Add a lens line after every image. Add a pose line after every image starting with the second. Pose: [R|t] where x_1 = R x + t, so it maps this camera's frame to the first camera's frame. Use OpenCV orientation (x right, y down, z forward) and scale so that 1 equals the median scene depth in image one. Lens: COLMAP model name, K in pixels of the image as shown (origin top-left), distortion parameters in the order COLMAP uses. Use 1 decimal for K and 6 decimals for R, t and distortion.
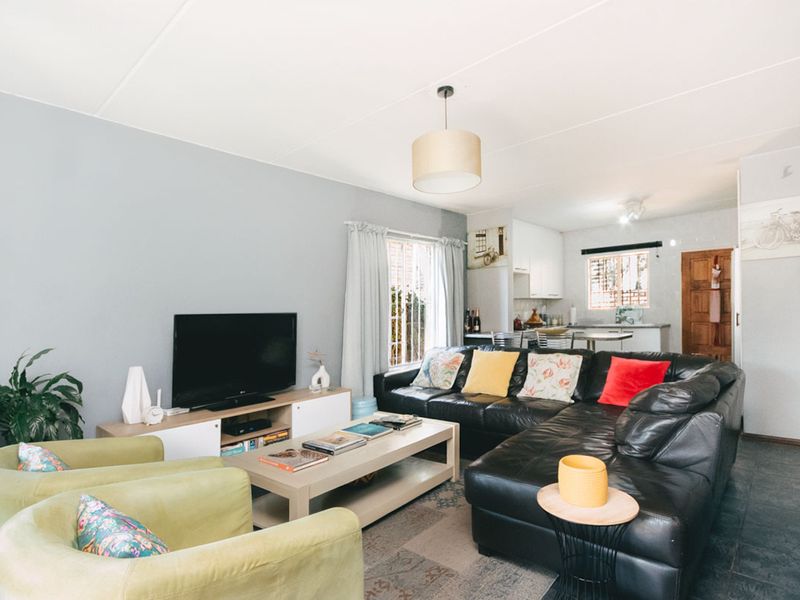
lens RADIAL K [[439.5, 0, 409.8], [0, 439.5, 324.3], [0, 0, 1]] dist [0.026983, 0.000556]
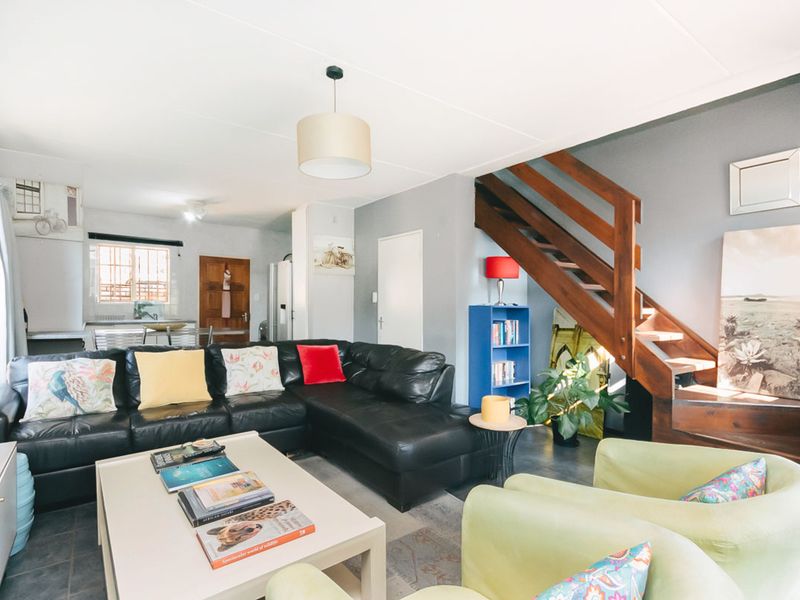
lens RADIAL K [[415.9, 0, 419.8], [0, 415.9, 321.2], [0, 0, 1]] dist [0.000607, -0.000460]
pose [[0.187809, -0.009162, 0.982163, -0.355177], [0.013034, 0.999892, 0.006835, 0.004630], [-0.982119, 0.011517, 0.187908, 0.297942]]
